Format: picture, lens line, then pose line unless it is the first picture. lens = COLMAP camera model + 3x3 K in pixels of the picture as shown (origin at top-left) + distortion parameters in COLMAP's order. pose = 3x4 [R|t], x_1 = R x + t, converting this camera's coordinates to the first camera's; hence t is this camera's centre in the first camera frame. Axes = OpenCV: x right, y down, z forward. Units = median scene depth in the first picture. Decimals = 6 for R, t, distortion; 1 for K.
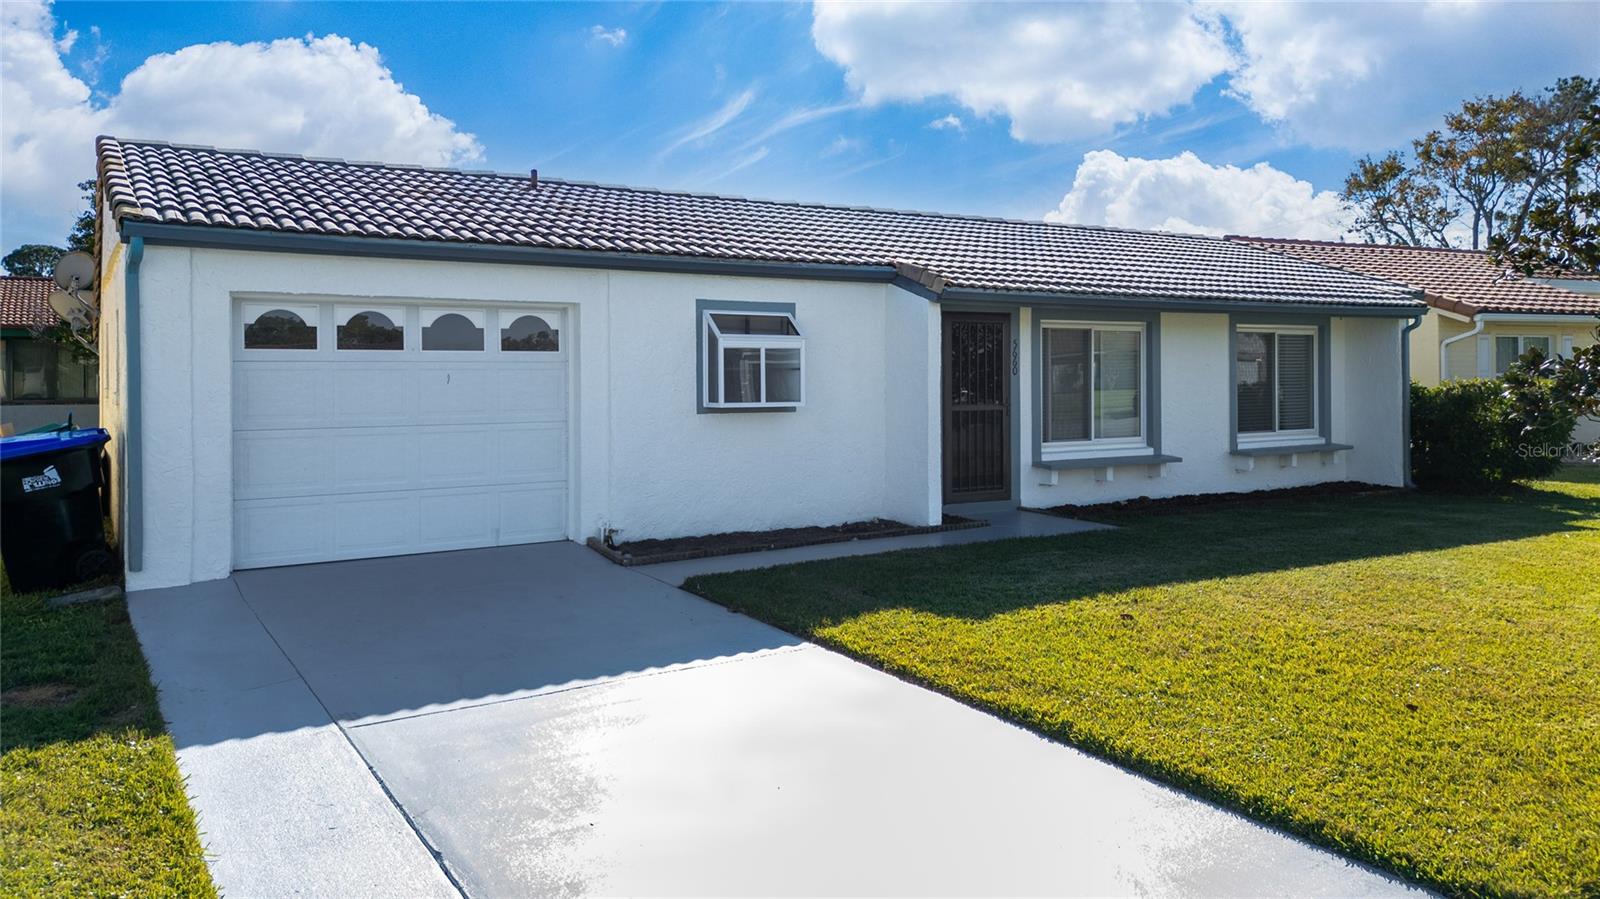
lens RADIAL K [[1153.1, 0, 798.5], [0, 1153.1, 385.9], [0, 0, 1]] dist [0.048838, -0.004252]
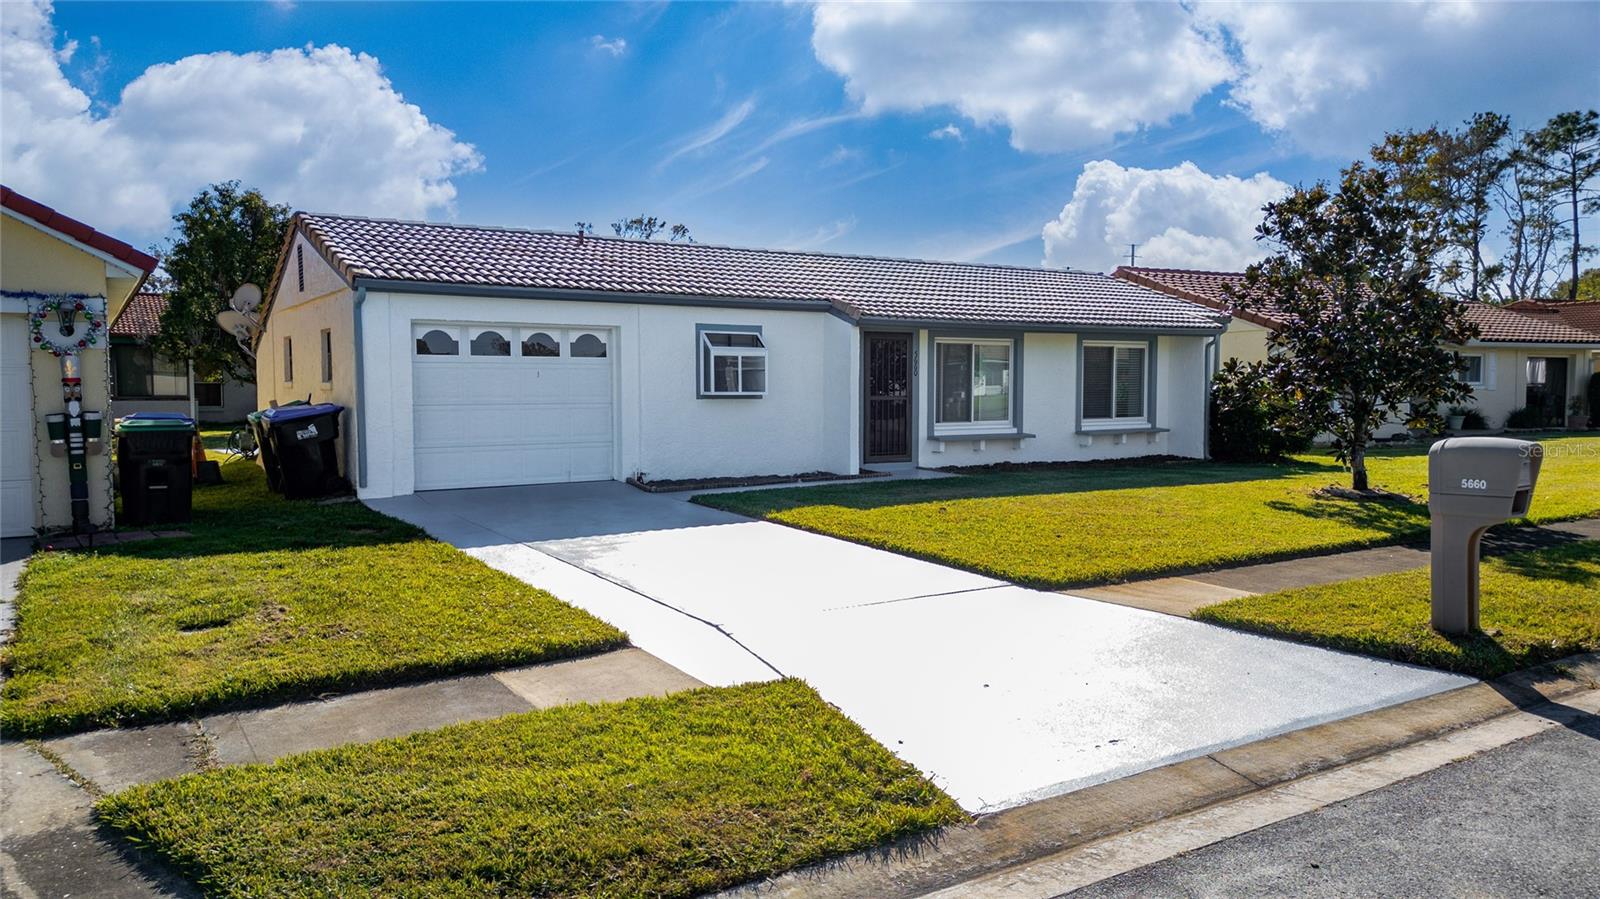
lens RADIAL K [[1111.5, 0, 800.0], [0, 1111.5, 449.5], [0, 0, 1]] dist [0.048697, -0.046187]
pose [[0.999869, 0.003272, 0.015855, 0.023293], [-0.004060, 0.998744, 0.049942, 0.015304], [-0.015672, -0.049999, 0.998626, -0.429796]]
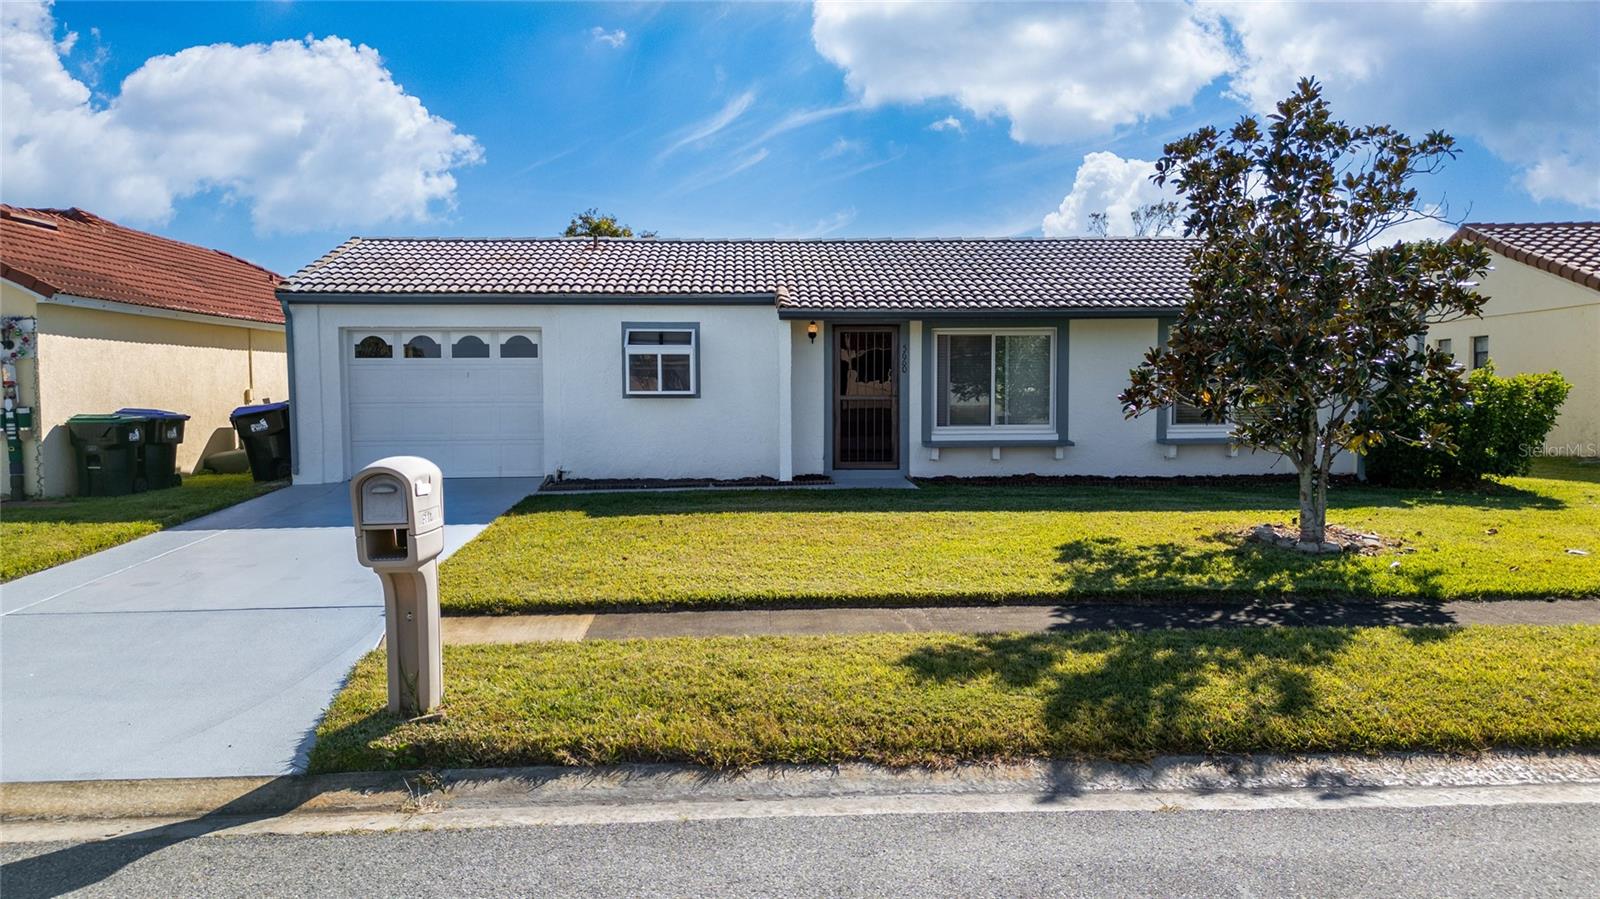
lens RADIAL K [[1111.5, 0, 800.0], [0, 1111.5, 449.5], [0, 0, 1]] dist [0.048697, -0.046187]
pose [[0.880283, 0.028463, -0.473594, 0.739001], [-0.003374, 0.998549, 0.053742, 0.010866], [0.474437, -0.045710, 0.879102, -0.157571]]
